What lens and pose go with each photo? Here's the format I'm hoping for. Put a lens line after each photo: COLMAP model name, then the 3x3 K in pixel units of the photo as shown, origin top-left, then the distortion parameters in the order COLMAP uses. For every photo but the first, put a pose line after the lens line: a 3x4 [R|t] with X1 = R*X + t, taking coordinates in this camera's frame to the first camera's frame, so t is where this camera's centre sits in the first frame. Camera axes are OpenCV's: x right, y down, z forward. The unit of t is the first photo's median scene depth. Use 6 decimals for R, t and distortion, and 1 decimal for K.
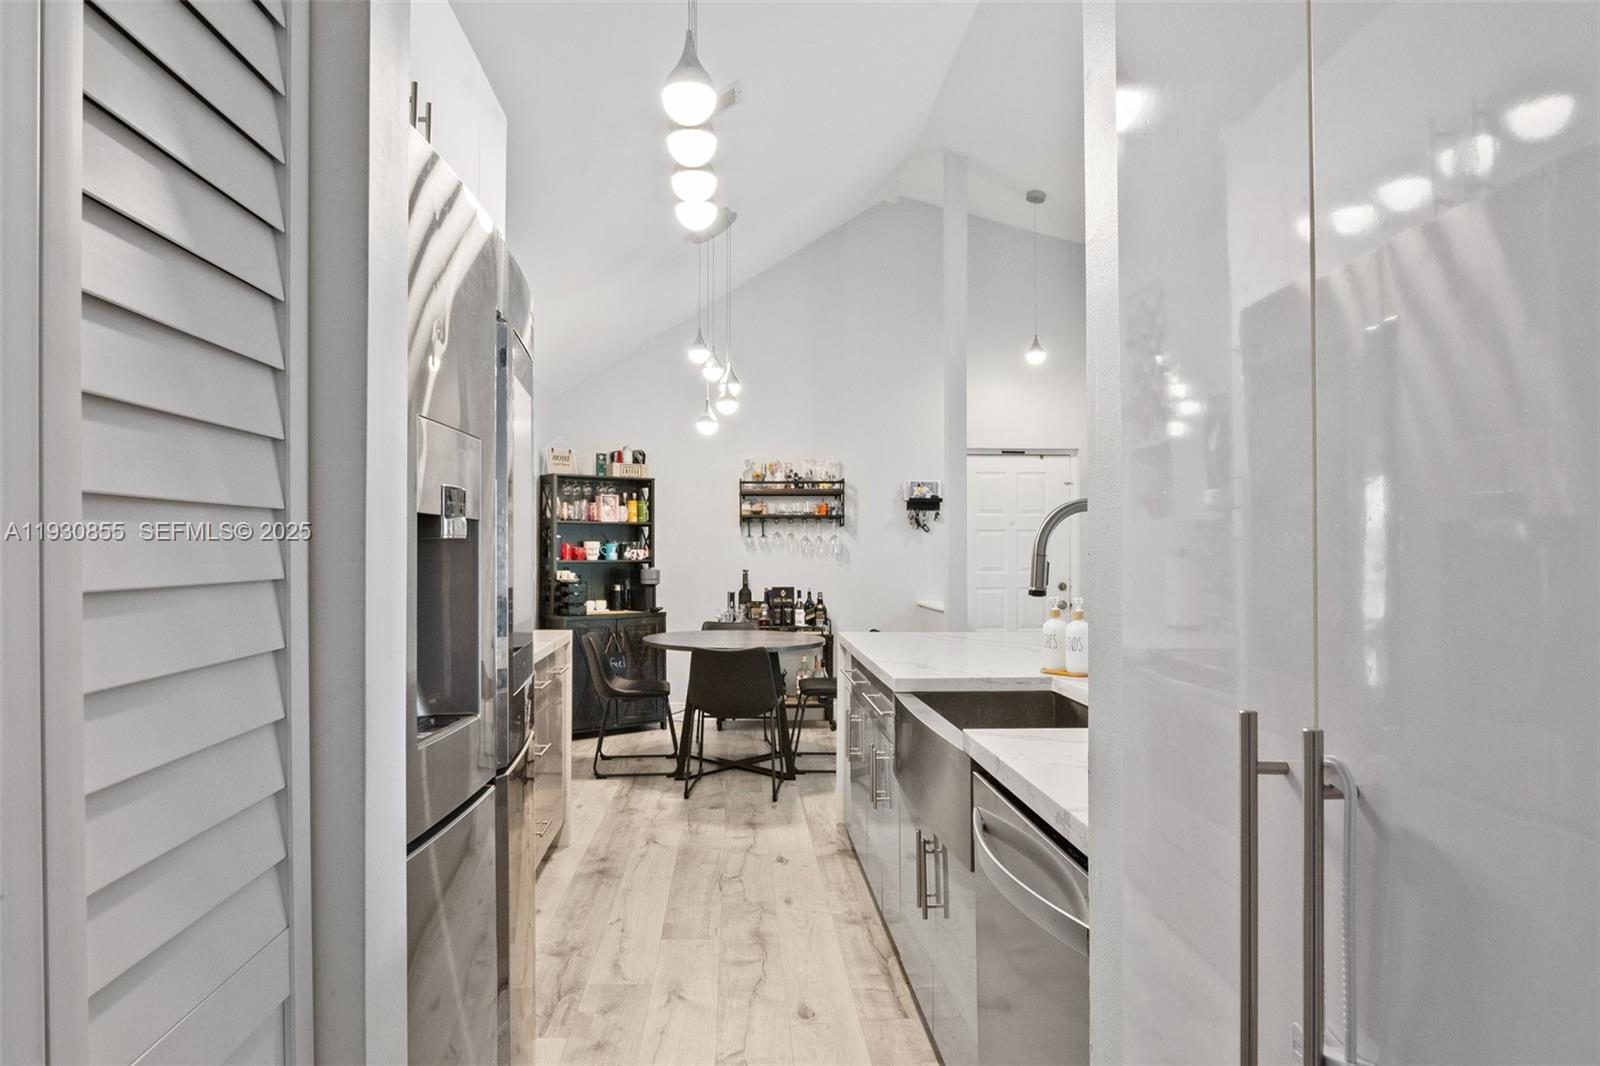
lens RADIAL K [[918.8, 0, 738.8], [0, 918.8, 551.8], [0, 0, 1]] dist [-0.003831, -0.000131]
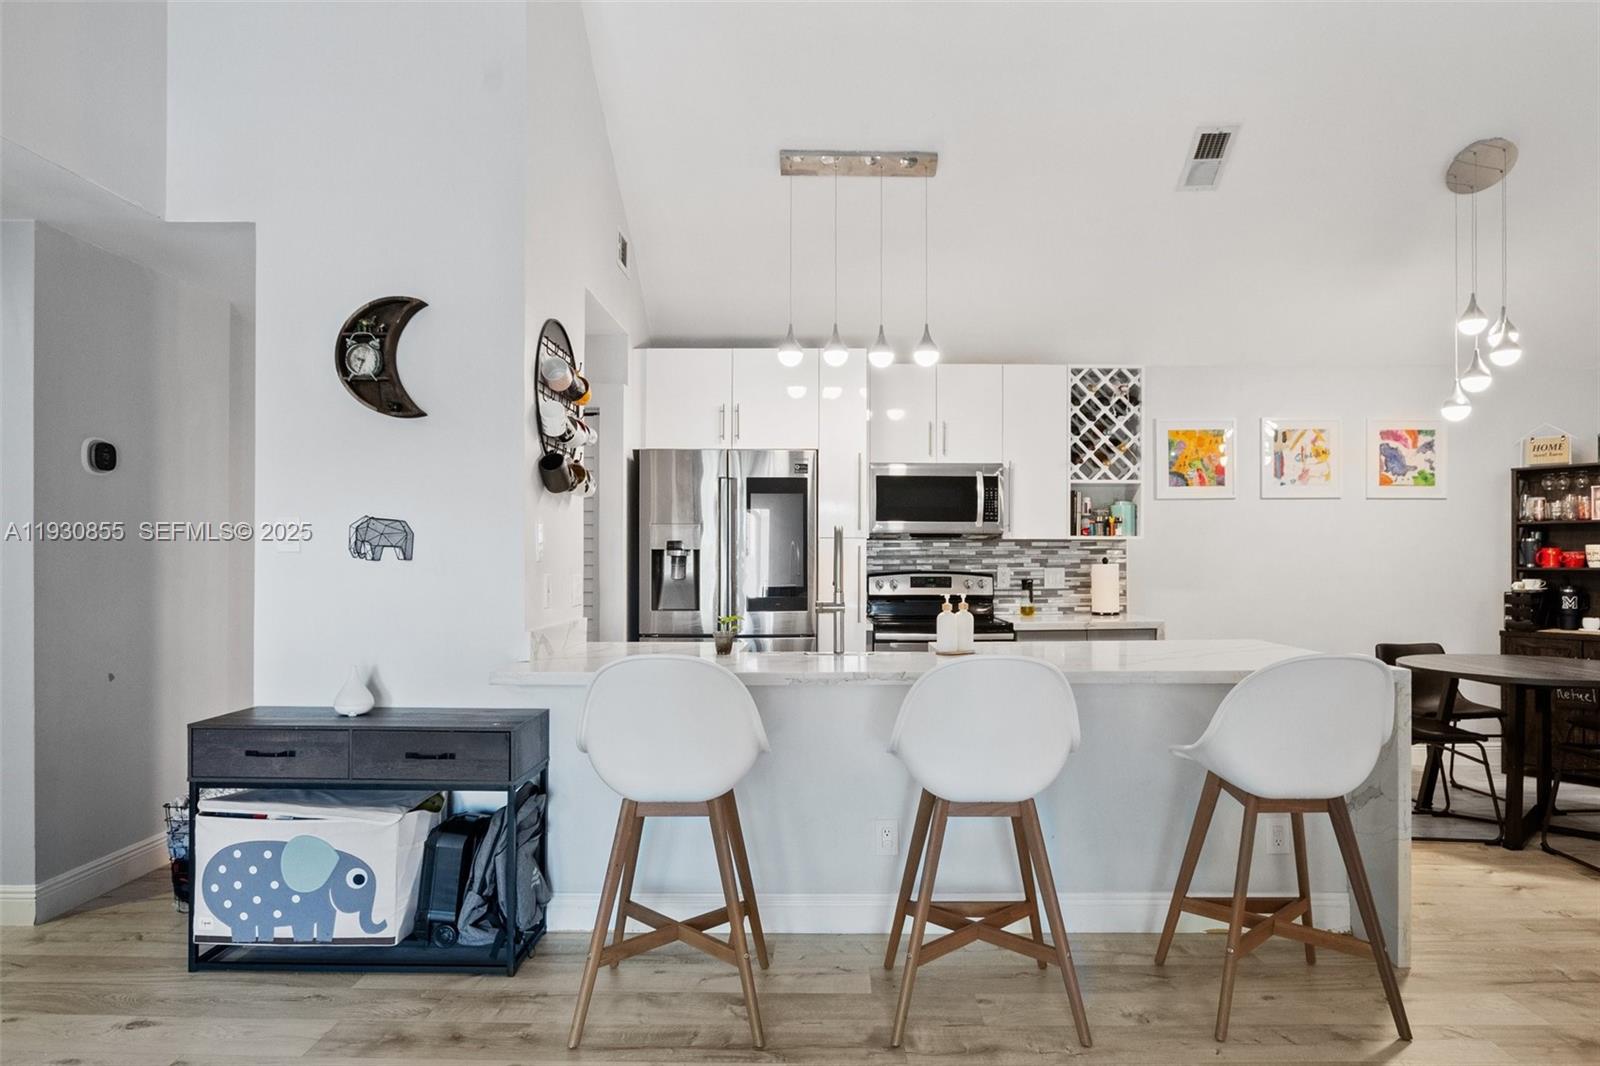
lens RADIAL K [[932.2, 0, 834.1], [0, 932.2, 560.1], [0, 0, 1]] dist [-0.015349, 0.004558]
pose [[-0.005667, -0.000367, -0.999984, 0.656465], [0.002366, 0.999997, -0.000381, 0.001281], [0.999981, -0.002368, -0.005666, 0.334489]]
